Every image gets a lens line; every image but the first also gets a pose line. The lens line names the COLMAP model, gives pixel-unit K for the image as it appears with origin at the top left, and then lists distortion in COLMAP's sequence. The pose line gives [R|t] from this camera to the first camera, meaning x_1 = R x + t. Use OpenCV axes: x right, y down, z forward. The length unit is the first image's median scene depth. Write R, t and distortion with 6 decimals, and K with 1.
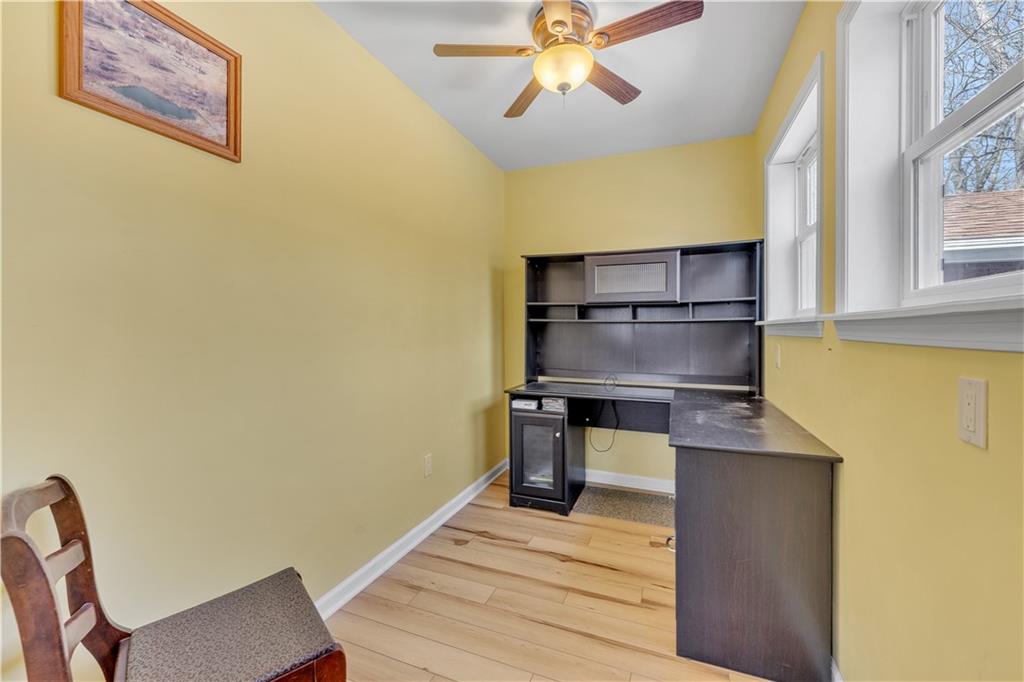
lens RADIAL K [[415.4, 0, 512.6], [0, 415.4, 335.8], [0, 0, 1]] dist [0.002737, 0.000237]
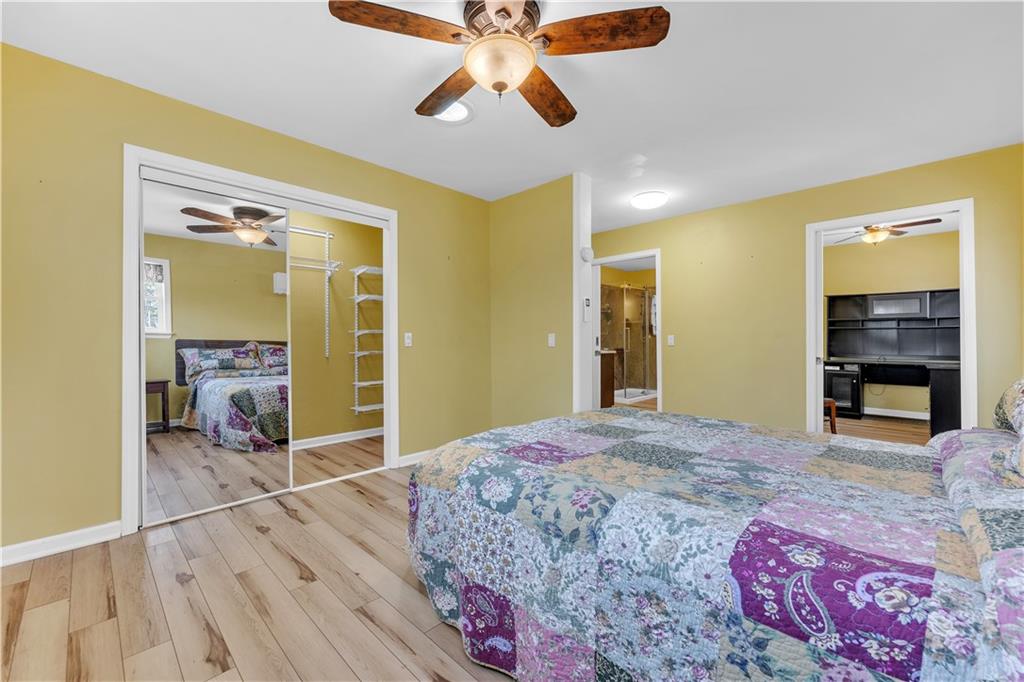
lens RADIAL K [[415.4, 0, 506.8], [0, 415.4, 339.2], [0, 0, 1]] dist [0.002737, 0.000237]
pose [[0.921722, -0.002486, -0.387844, -0.683880], [-0.001255, 0.999955, -0.009391, 0.042968], [0.387850, 0.009143, 0.921677, -1.611279]]
